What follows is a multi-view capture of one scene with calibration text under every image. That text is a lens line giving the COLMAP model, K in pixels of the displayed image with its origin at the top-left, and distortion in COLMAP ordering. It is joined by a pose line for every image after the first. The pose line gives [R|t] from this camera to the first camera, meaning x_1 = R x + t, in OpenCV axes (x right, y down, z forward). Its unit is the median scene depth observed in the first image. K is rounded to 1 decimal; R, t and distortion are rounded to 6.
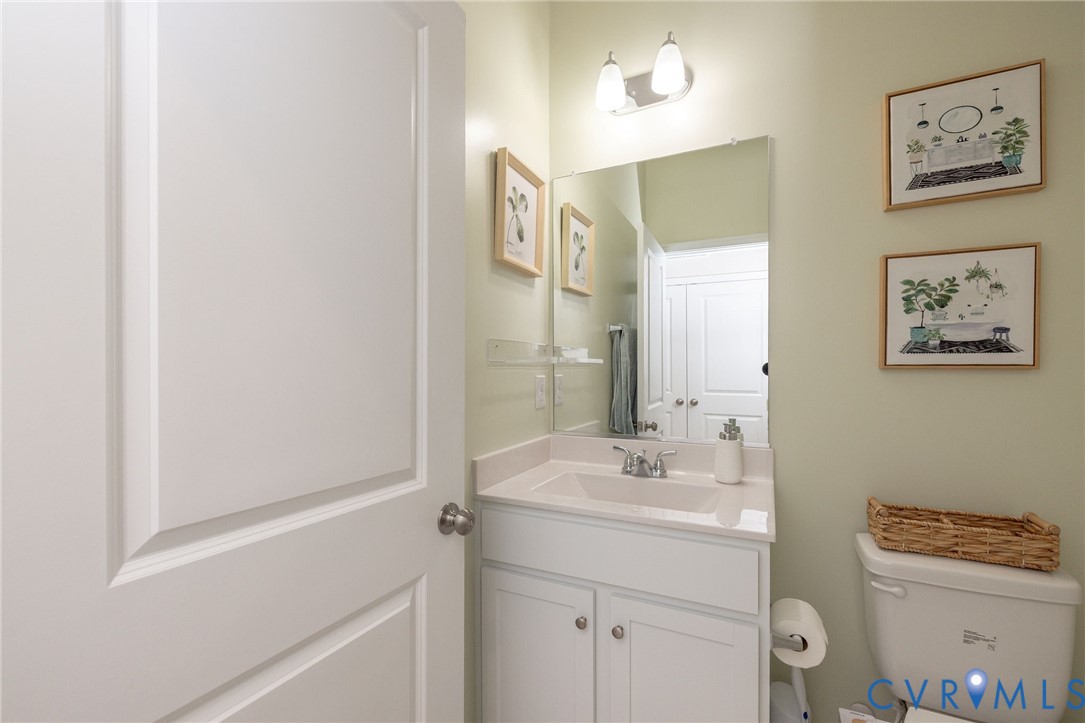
lens RADIAL K [[461.9, 0, 542.3], [0, 461.9, 369.6], [0, 0, 1]] dist [0.000680, 0.000085]
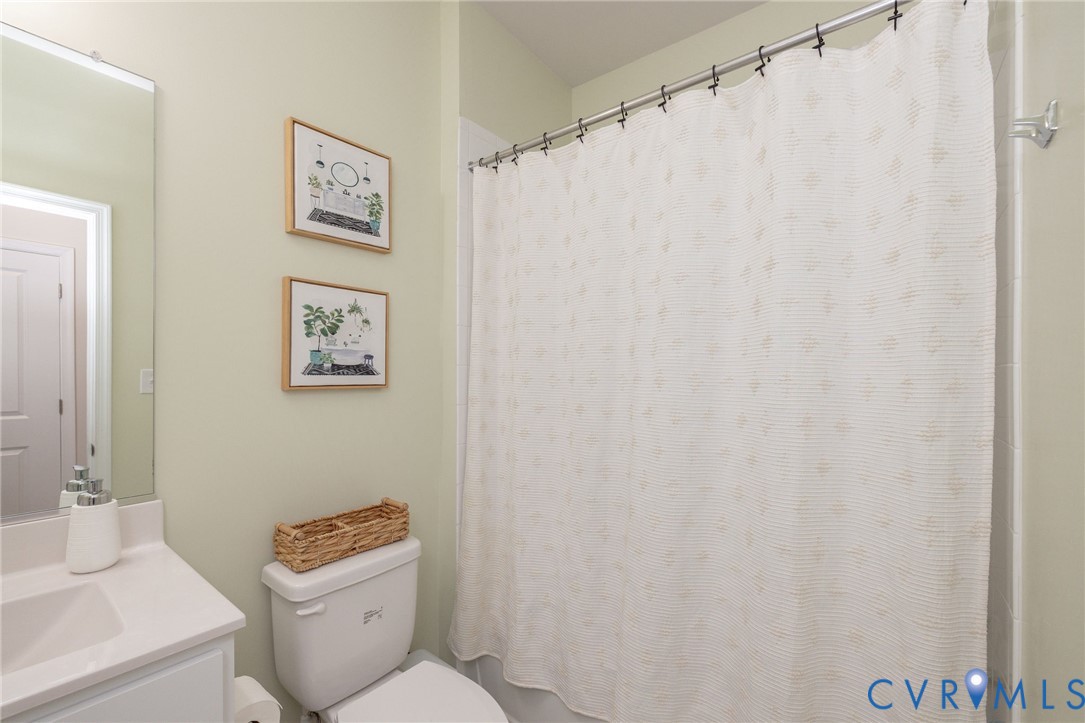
lens RADIAL K [[461.9, 0, 542.3], [0, 461.9, 369.6], [0, 0, 1]] dist [0.000680, 0.000085]
pose [[0.217795, 0.008256, 0.975960, -0.122489], [-0.004131, 0.999963, -0.007538, -0.043218], [-0.975986, -0.002390, 0.217821, 0.262259]]
